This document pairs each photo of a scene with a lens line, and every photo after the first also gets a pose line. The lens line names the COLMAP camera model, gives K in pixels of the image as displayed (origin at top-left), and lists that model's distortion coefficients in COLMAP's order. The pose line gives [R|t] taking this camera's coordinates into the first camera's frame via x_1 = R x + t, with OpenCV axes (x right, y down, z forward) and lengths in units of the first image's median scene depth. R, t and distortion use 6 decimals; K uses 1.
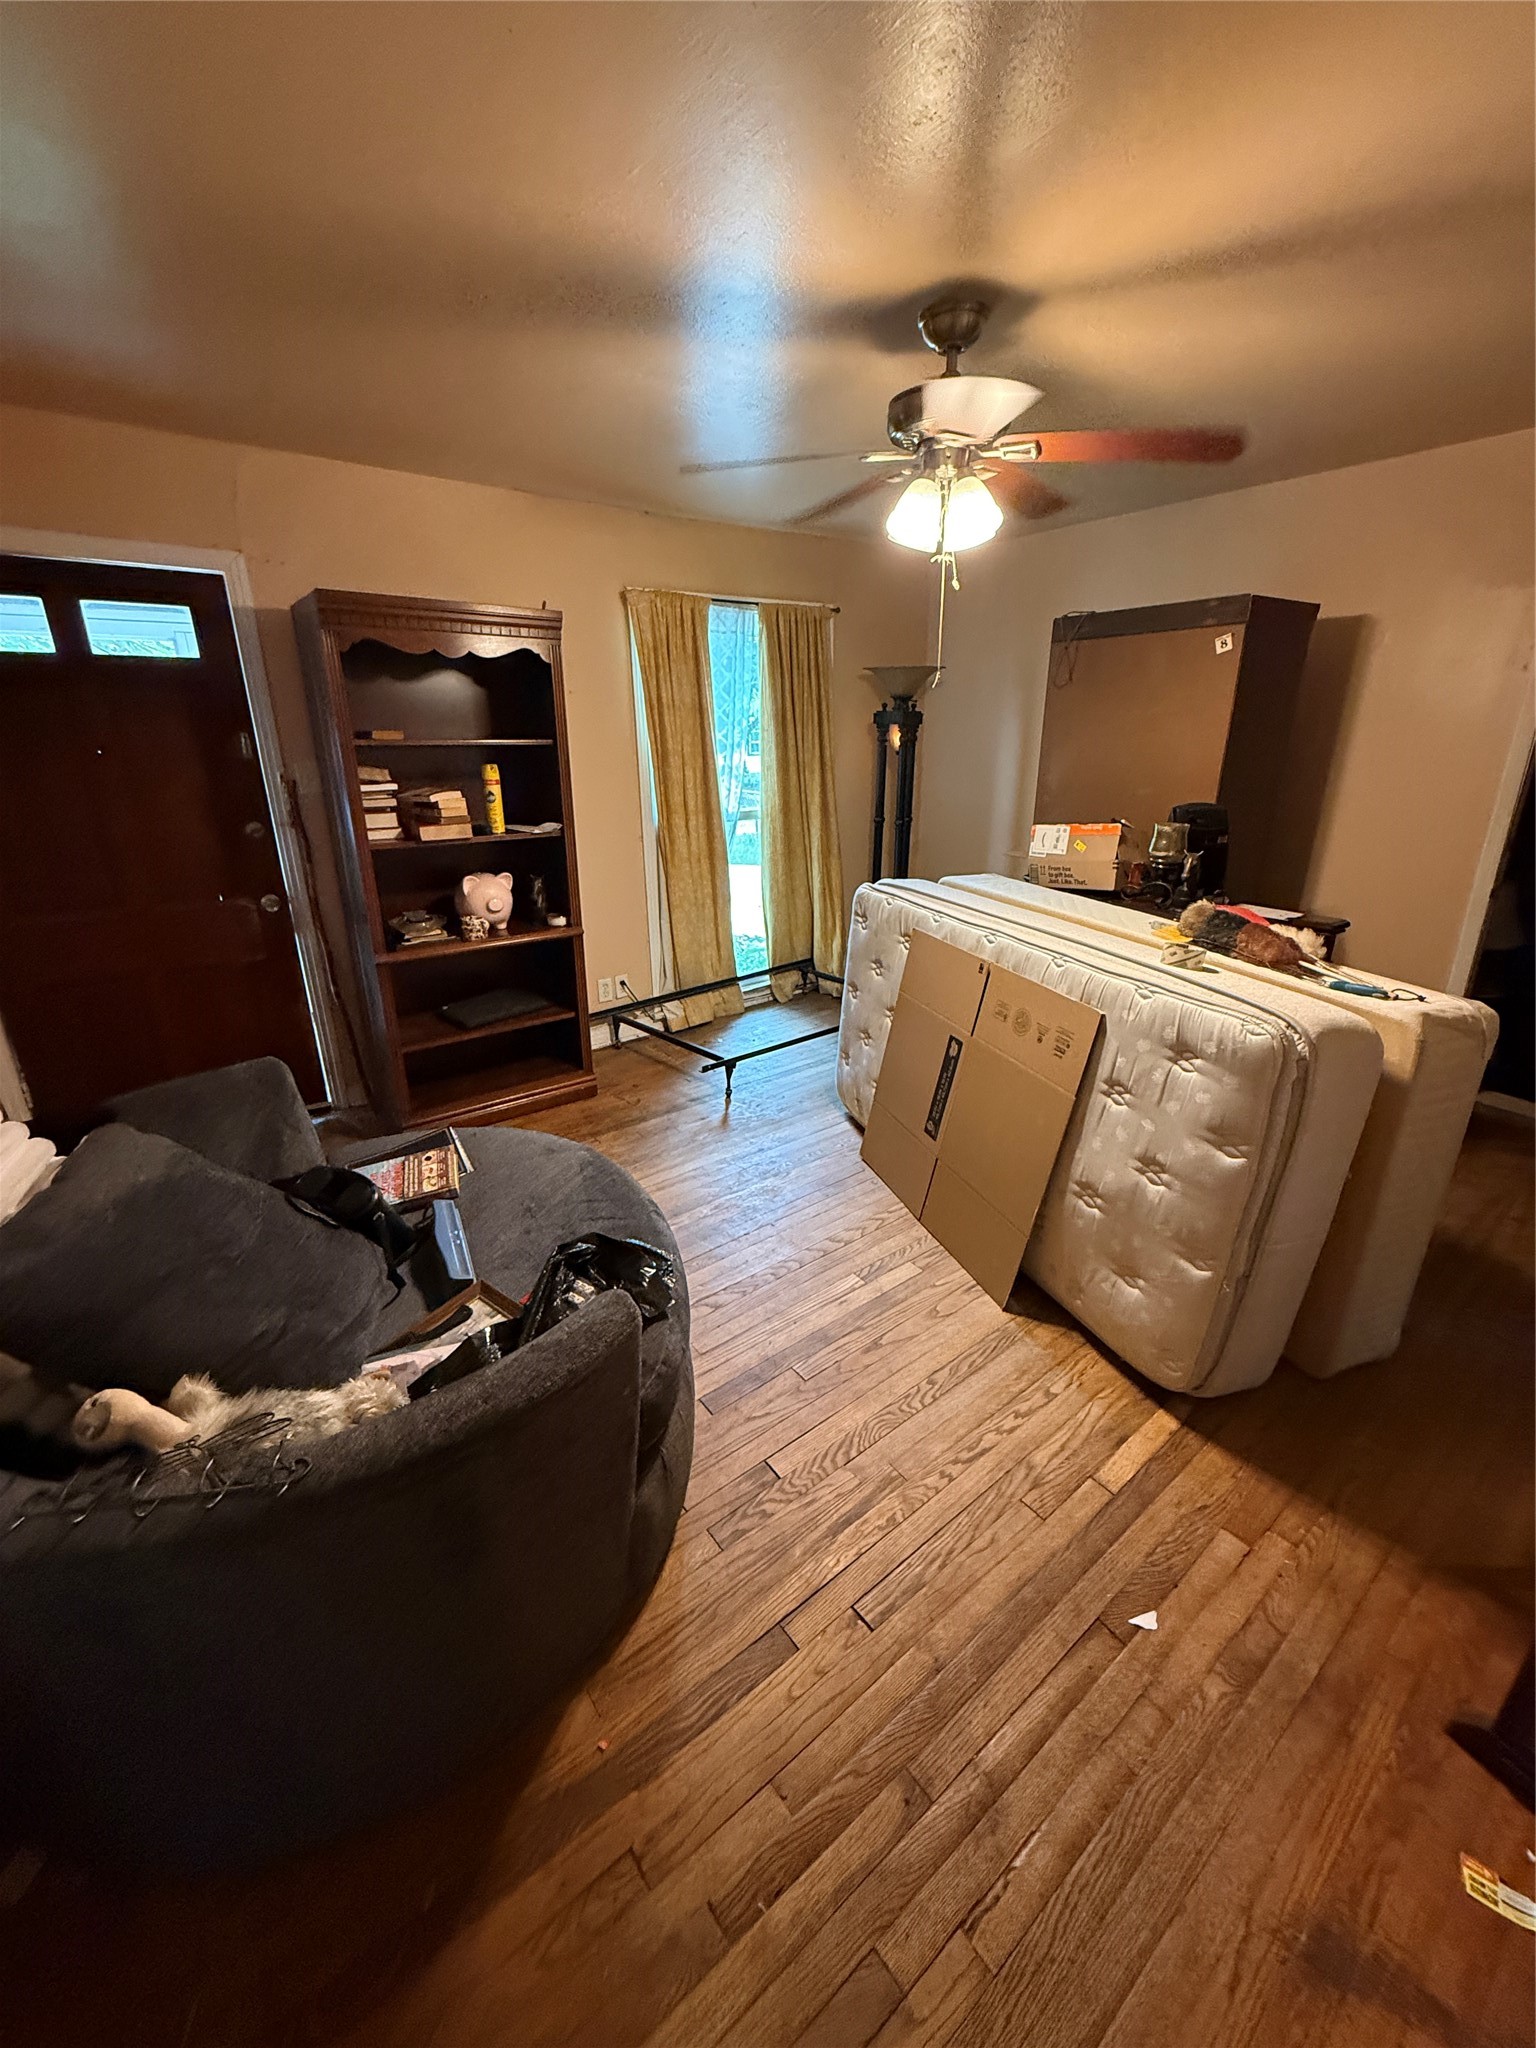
lens RADIAL K [[815.9, 0, 764.3], [0, 815.9, 1027.7], [0, 0, 1]] dist [-0.002481, -0.000166]
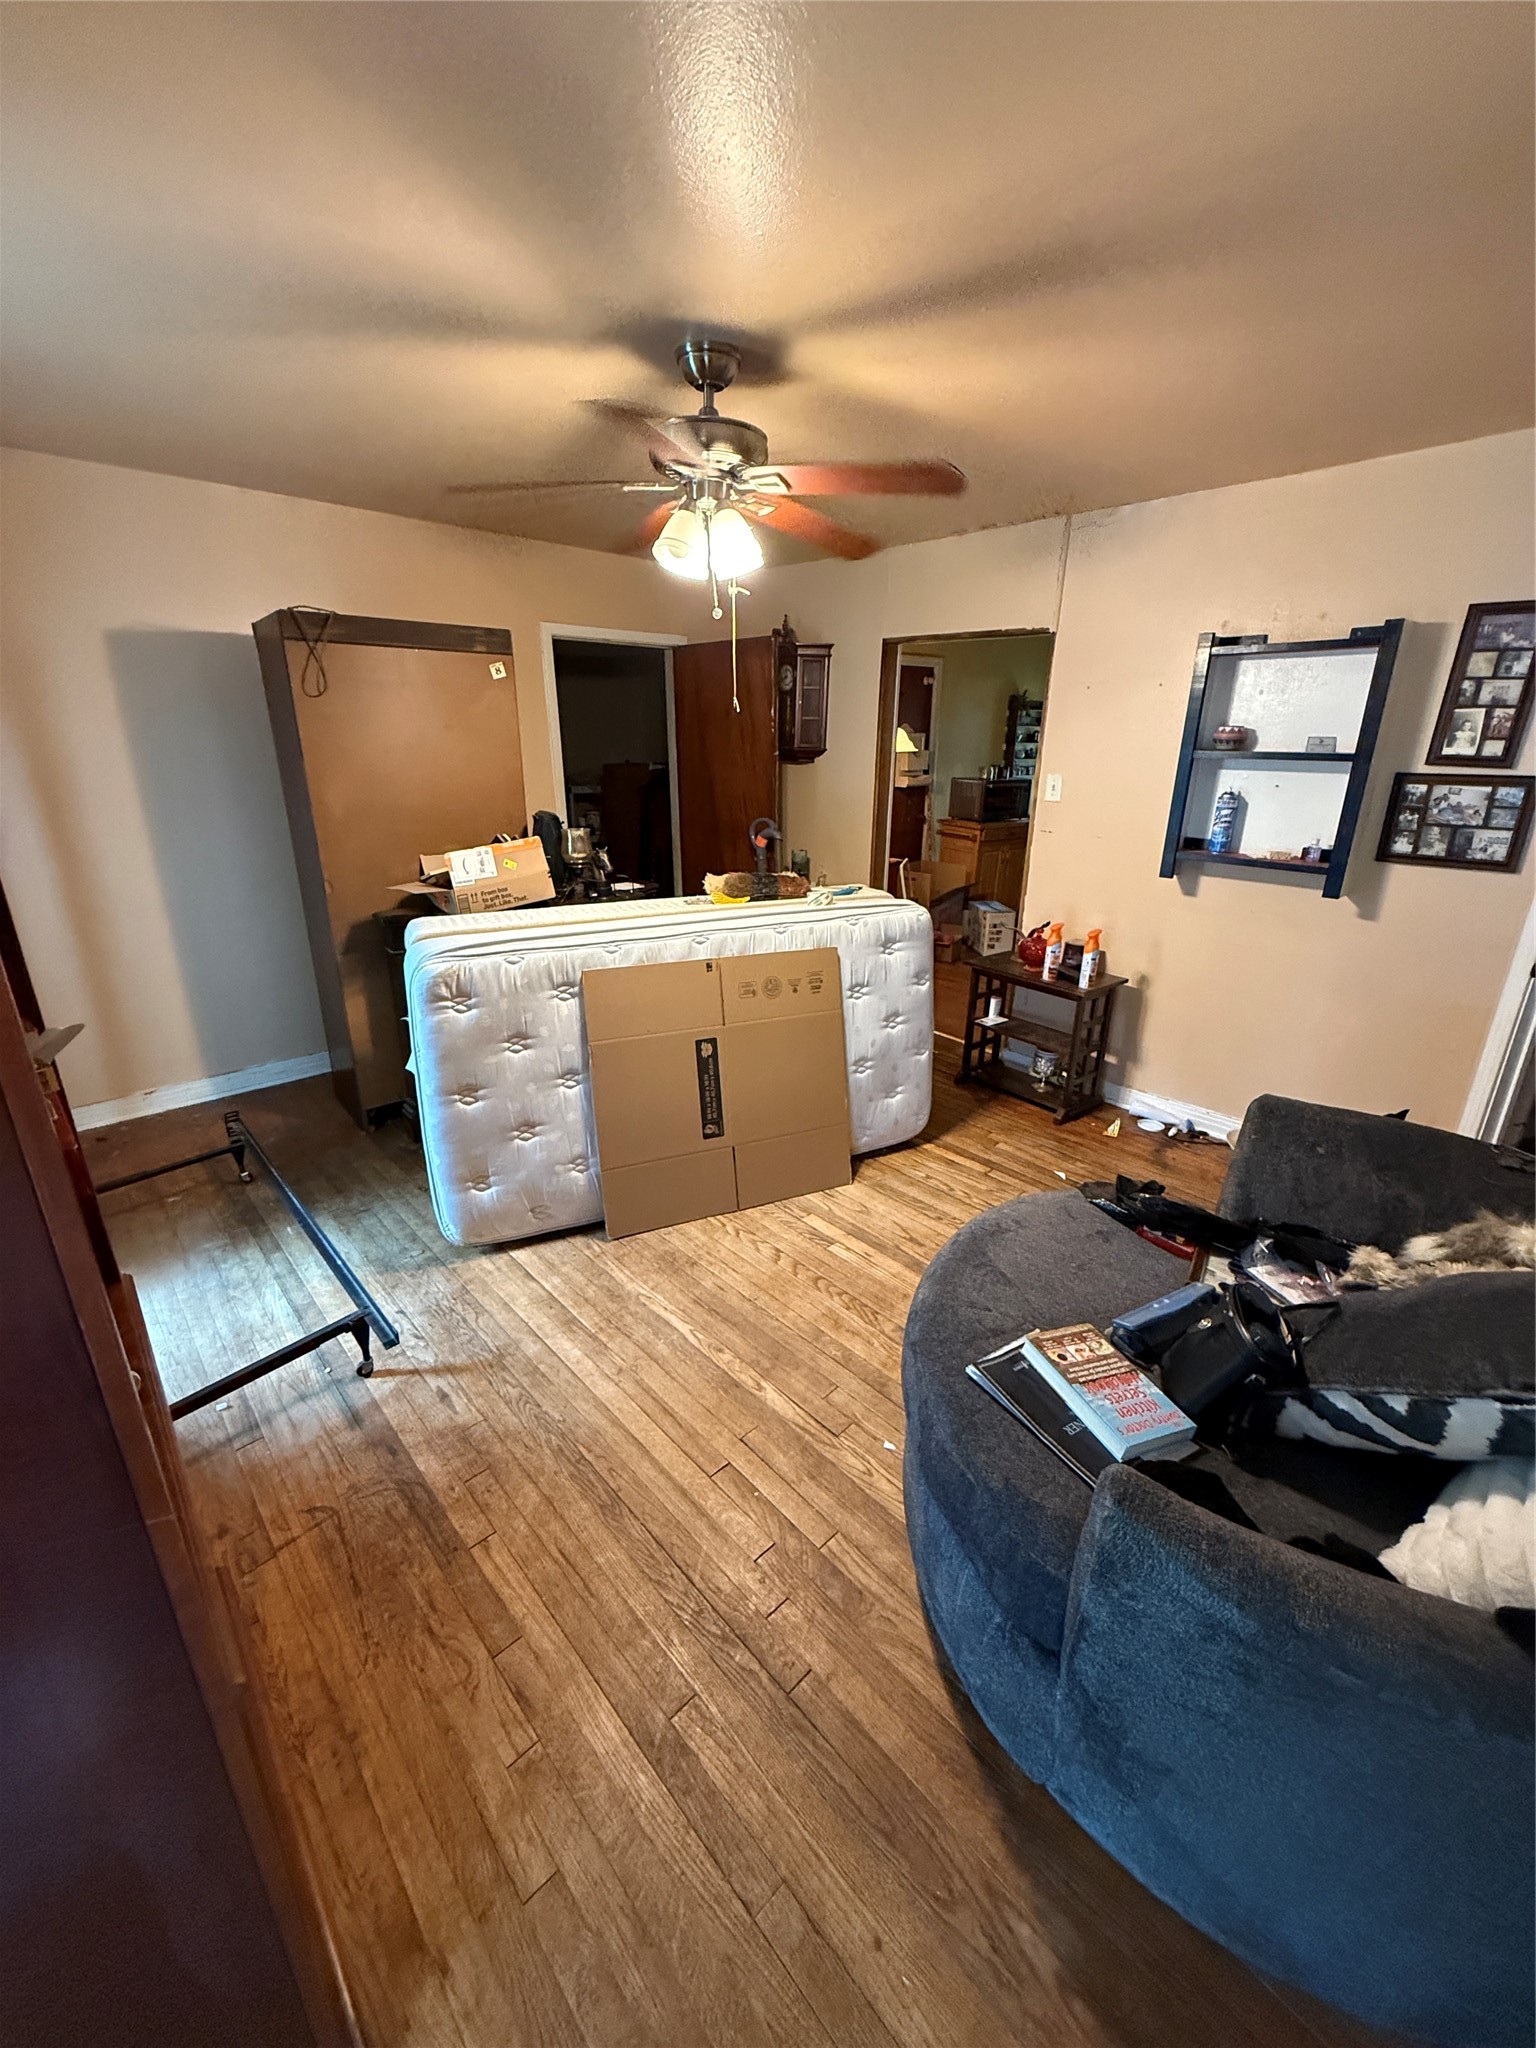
lens RADIAL K [[815.9, 0, 764.3], [0, 815.9, 1027.7], [0, 0, 1]] dist [-0.002481, -0.000166]
pose [[-0.091986, -0.332483, 0.938613, -0.831950], [0.338584, 0.876001, 0.343486, -0.369168], [-0.936429, 0.349395, 0.031994, 0.967507]]
